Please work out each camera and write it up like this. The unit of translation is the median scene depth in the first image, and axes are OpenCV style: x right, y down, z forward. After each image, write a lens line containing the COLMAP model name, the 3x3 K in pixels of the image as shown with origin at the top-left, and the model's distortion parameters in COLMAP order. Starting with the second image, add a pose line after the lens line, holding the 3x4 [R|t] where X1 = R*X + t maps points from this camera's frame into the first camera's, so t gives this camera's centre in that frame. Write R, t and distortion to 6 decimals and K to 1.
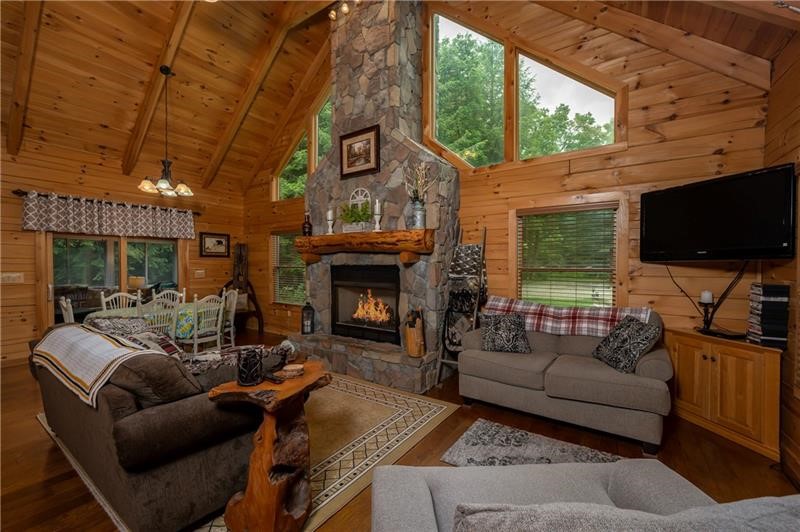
lens RADIAL K [[331.0, 0, 395.3], [0, 331.0, 268.1], [0, 0, 1]] dist [-0.001169, -0.000096]
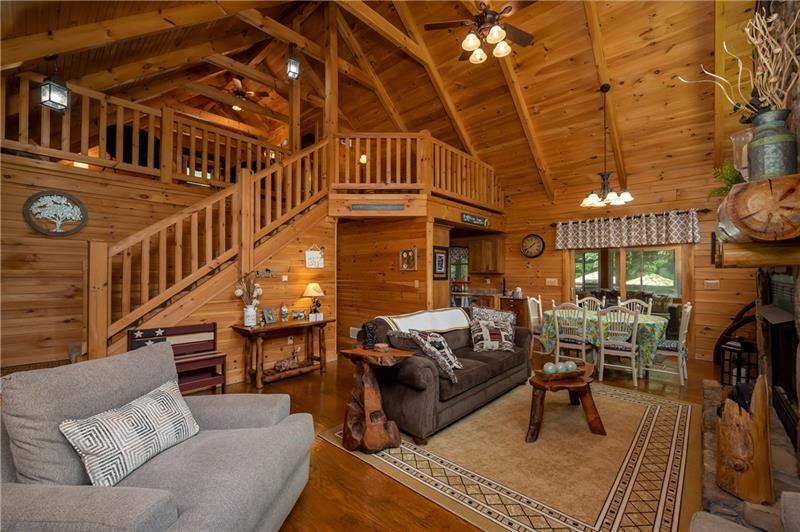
lens RADIAL K [[331.0, 0, 396.7], [0, 331.0, 265.4], [0, 0, 1]] dist [-0.001169, -0.000096]
pose [[-0.139429, -0.025860, -0.989894, 0.427346], [-0.011801, 0.999631, -0.024452, -0.000884], [0.990162, 0.008273, -0.139683, 0.497357]]
